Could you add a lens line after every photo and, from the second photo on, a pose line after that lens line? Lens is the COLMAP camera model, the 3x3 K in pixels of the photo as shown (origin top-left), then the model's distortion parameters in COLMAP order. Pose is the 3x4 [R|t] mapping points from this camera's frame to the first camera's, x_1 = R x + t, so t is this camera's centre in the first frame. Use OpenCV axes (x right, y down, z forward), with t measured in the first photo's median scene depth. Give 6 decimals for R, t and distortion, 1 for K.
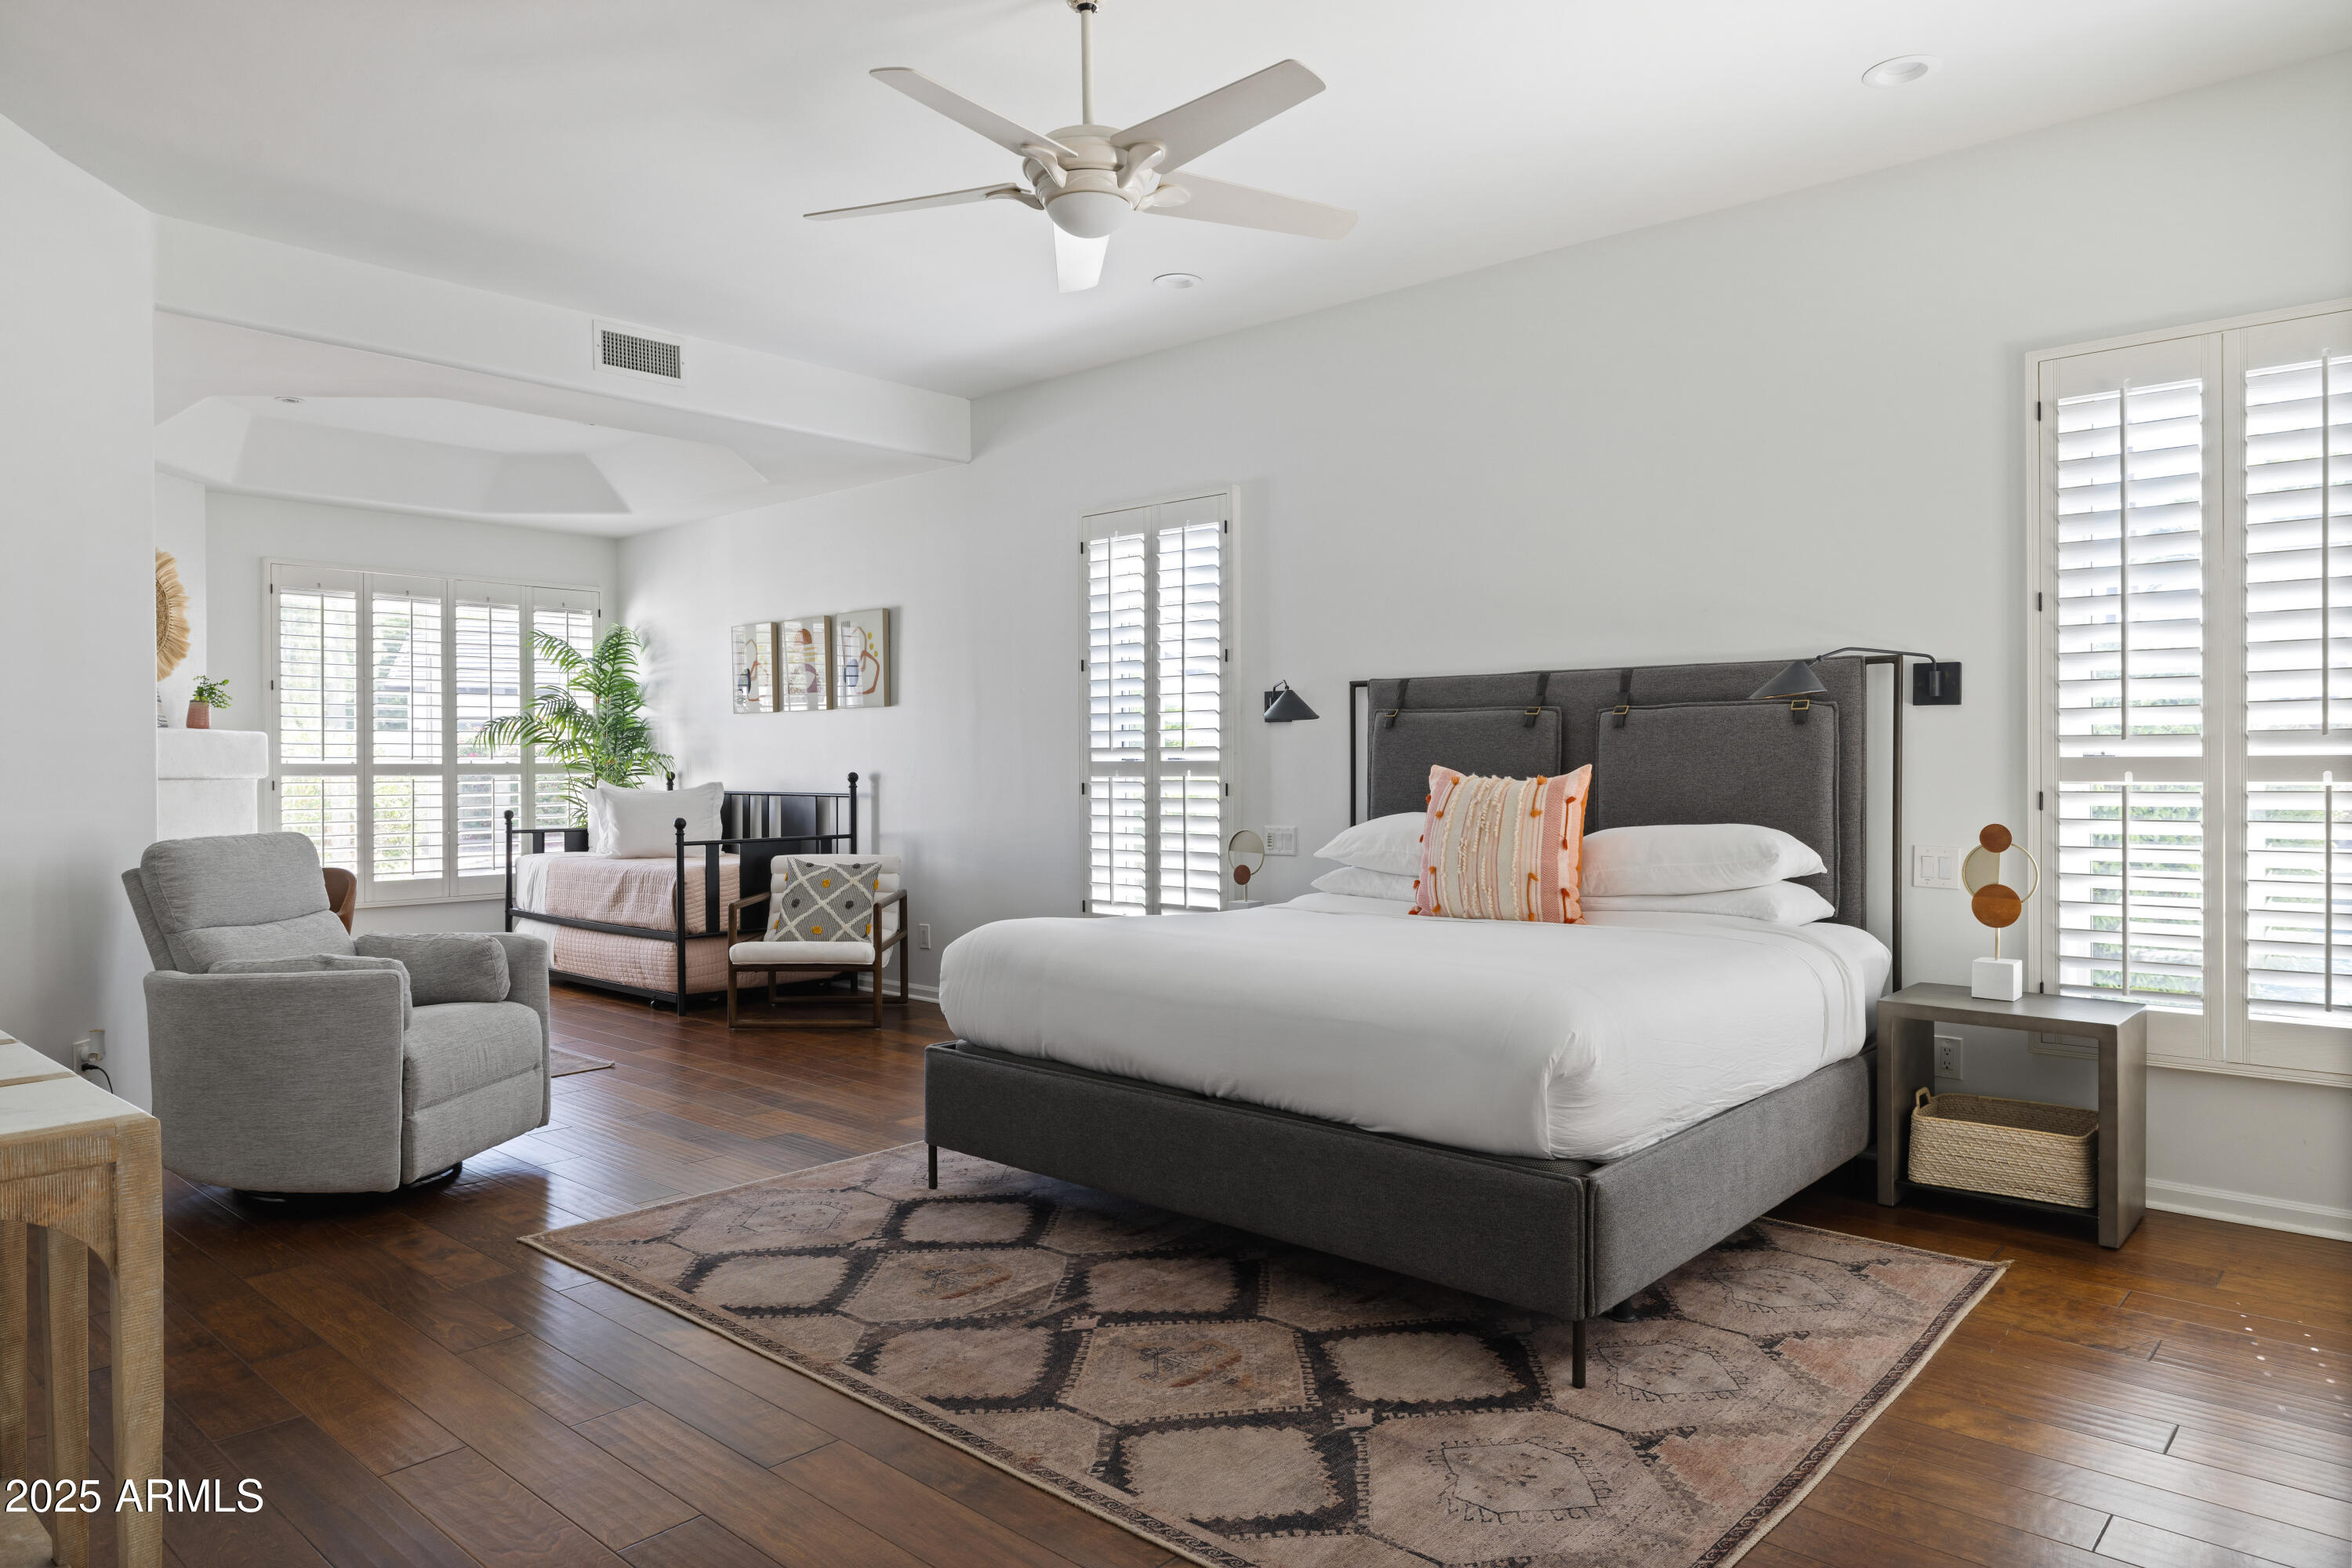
lens RADIAL K [[1457.0, 0, 1173.4], [0, 1457.0, 781.8], [0, 0, 1]] dist [-0.000775, -0.000106]
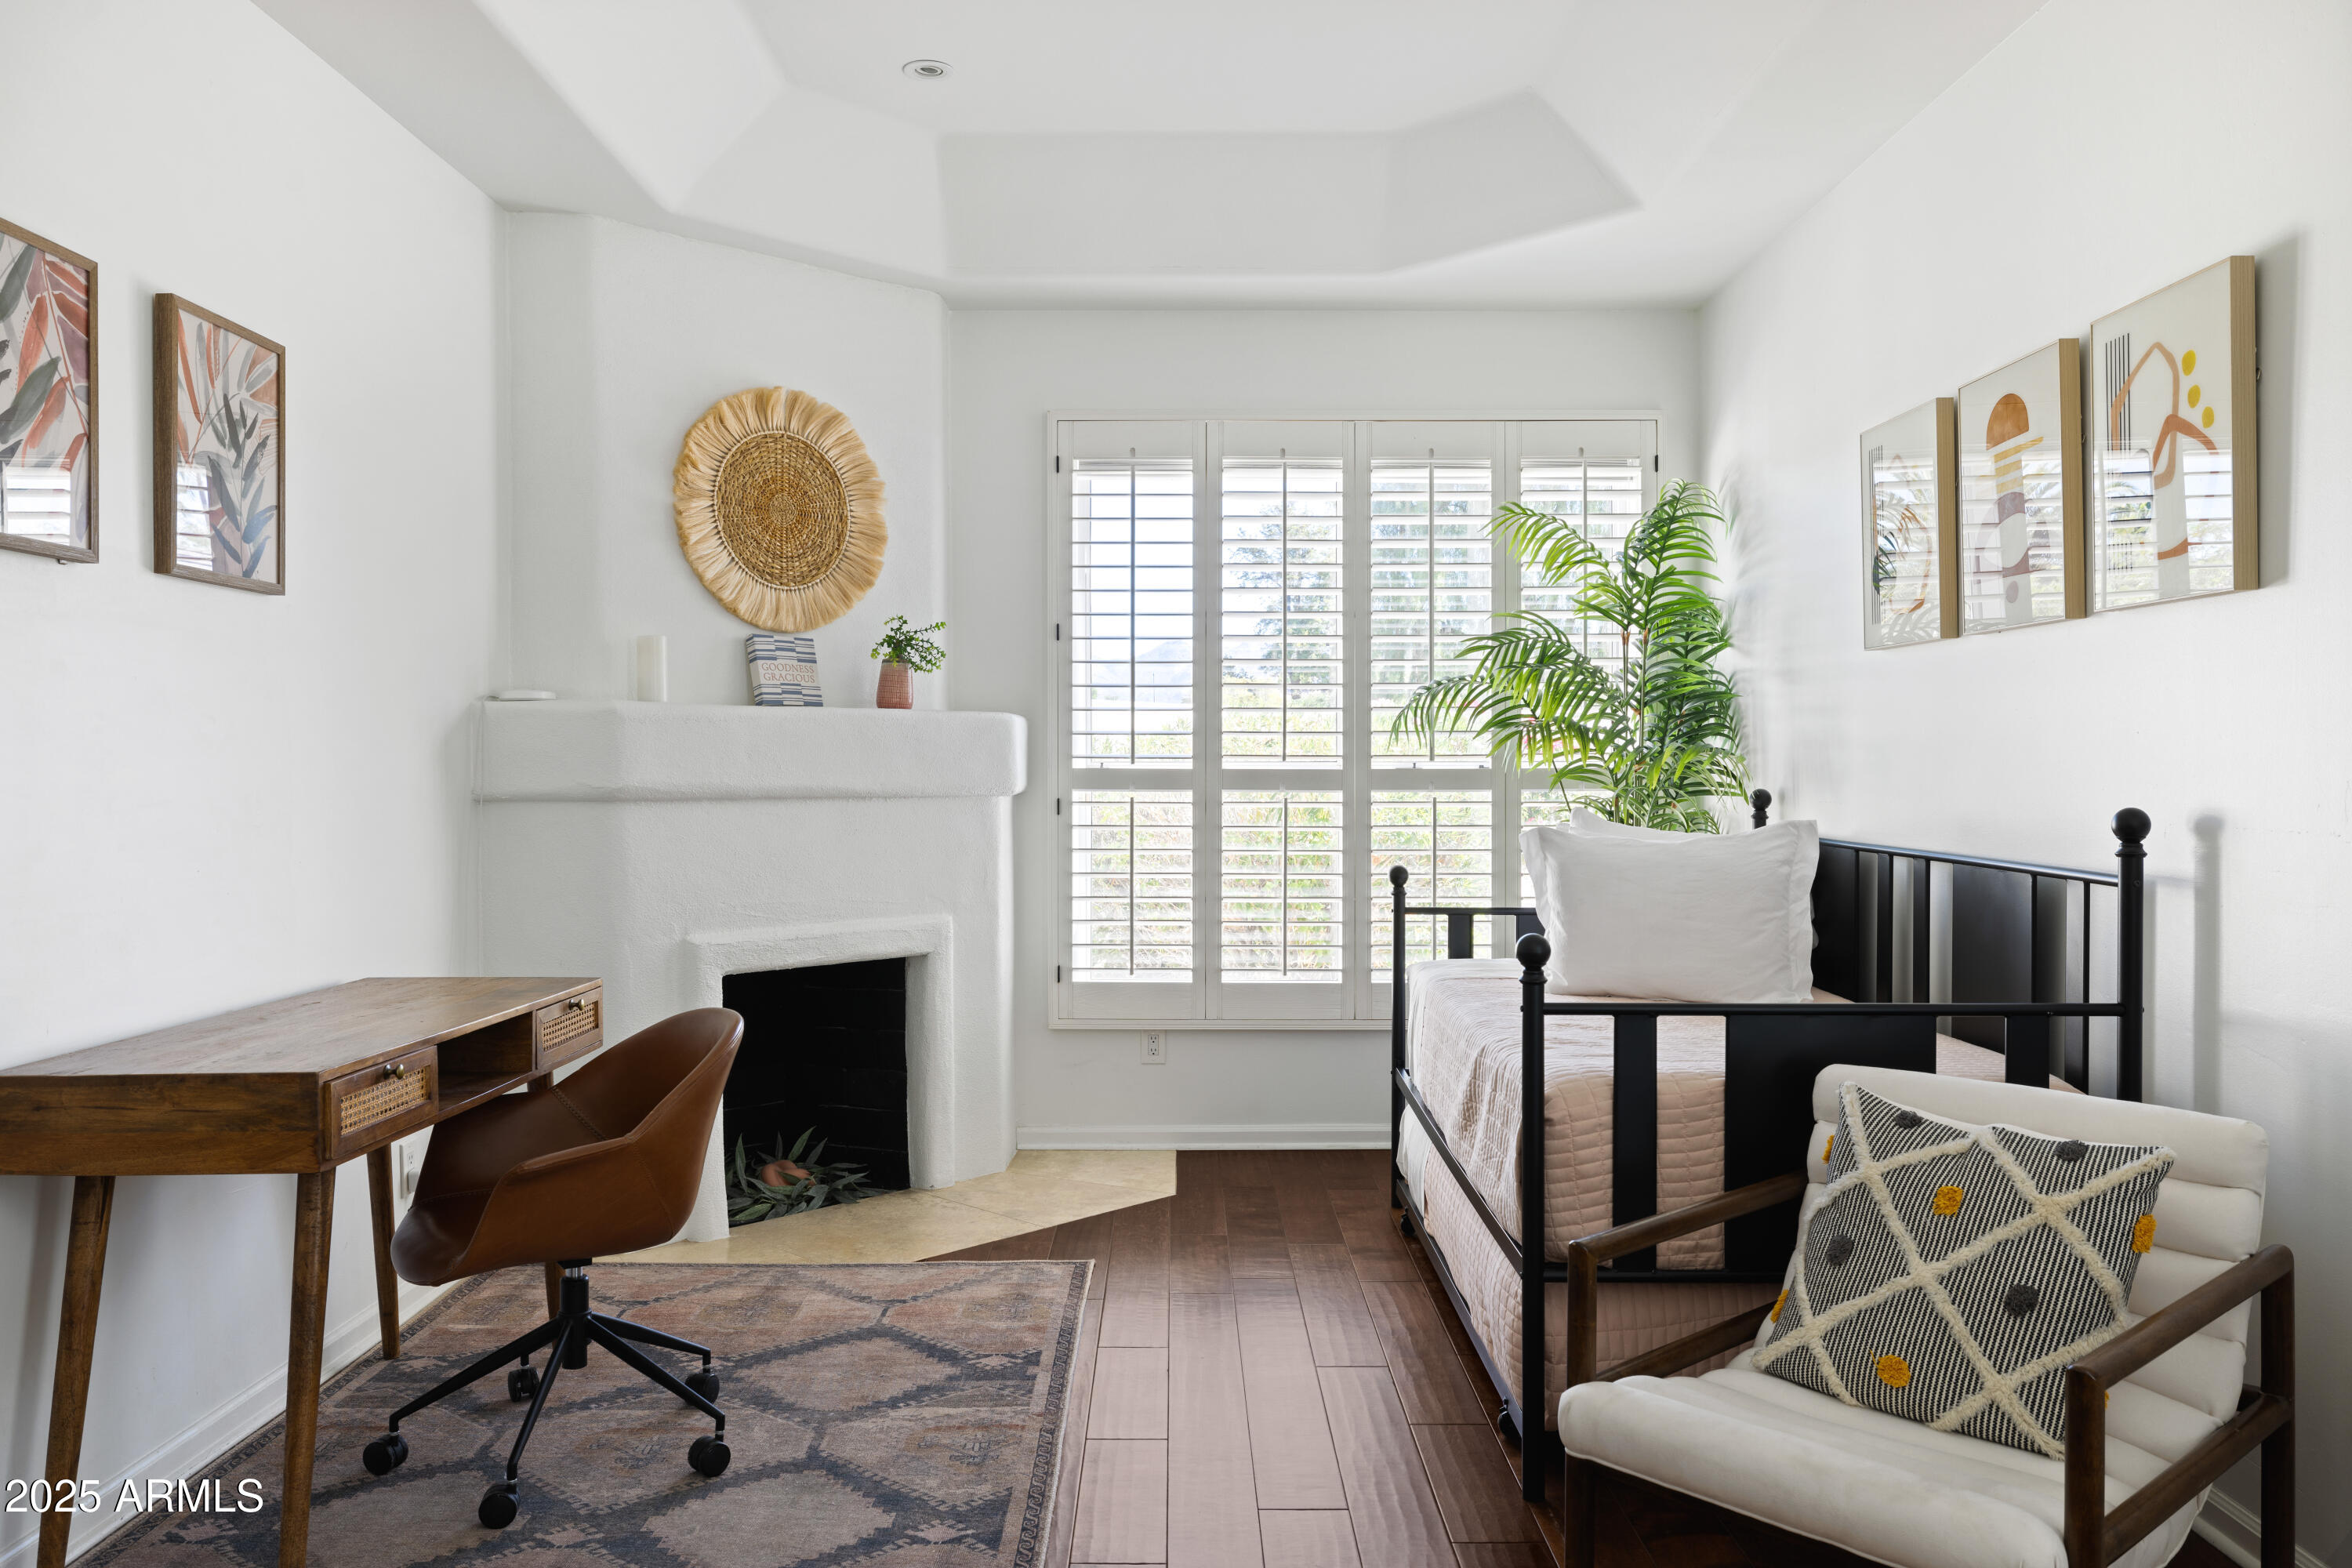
lens RADIAL K [[1745.3, 0, 1172.8], [0, 1745.3, 778.5], [0, 0, 1]] dist [0.004553, -0.004563]
pose [[0.666689, 0.010479, -0.745263, -0.070870], [-0.010281, 0.999935, 0.004863, -0.012033], [0.745265, 0.004420, 0.666753, 0.555392]]
